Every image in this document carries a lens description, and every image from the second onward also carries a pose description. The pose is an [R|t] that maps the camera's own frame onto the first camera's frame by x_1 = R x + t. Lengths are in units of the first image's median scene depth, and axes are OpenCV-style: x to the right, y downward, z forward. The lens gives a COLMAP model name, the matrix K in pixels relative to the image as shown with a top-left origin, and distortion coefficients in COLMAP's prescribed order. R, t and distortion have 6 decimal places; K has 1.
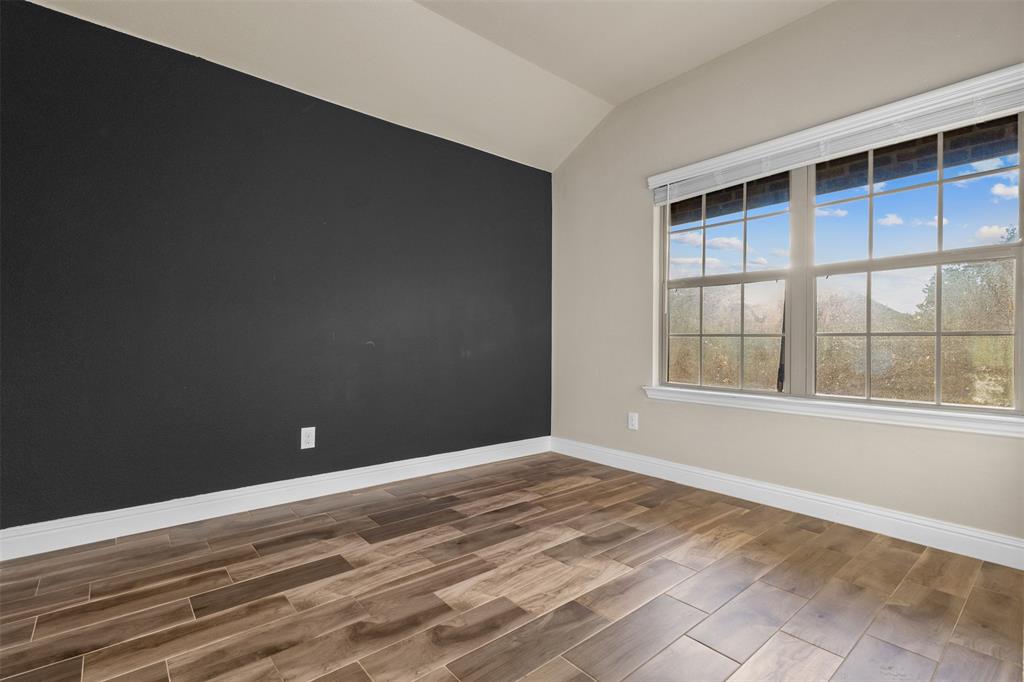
lens RADIAL K [[478.6, 0, 511.2], [0, 478.6, 343.8], [0, 0, 1]] dist [0.006120, -0.002534]
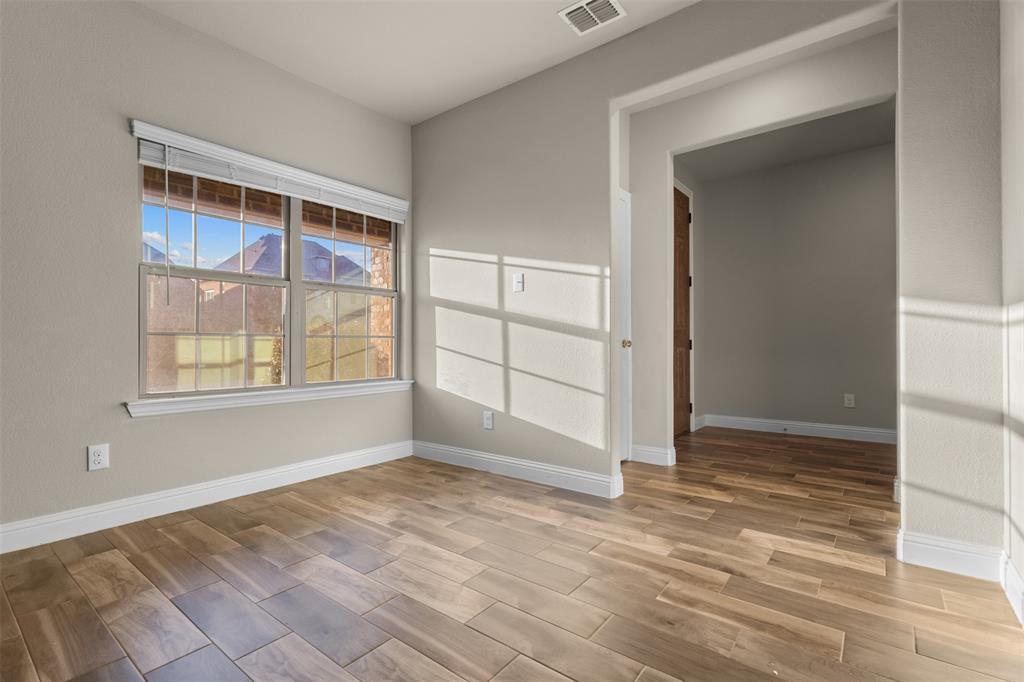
lens RADIAL K [[478.6, 0, 509.0], [0, 478.6, 339.8], [0, 0, 1]] dist [0.006120, -0.002534]
pose [[-0.210887, 0.002159, 0.977508, -0.716733], [0.002376, 0.999996, -0.001696, -0.004998], [-0.977508, 0.001965, -0.210891, 0.750926]]
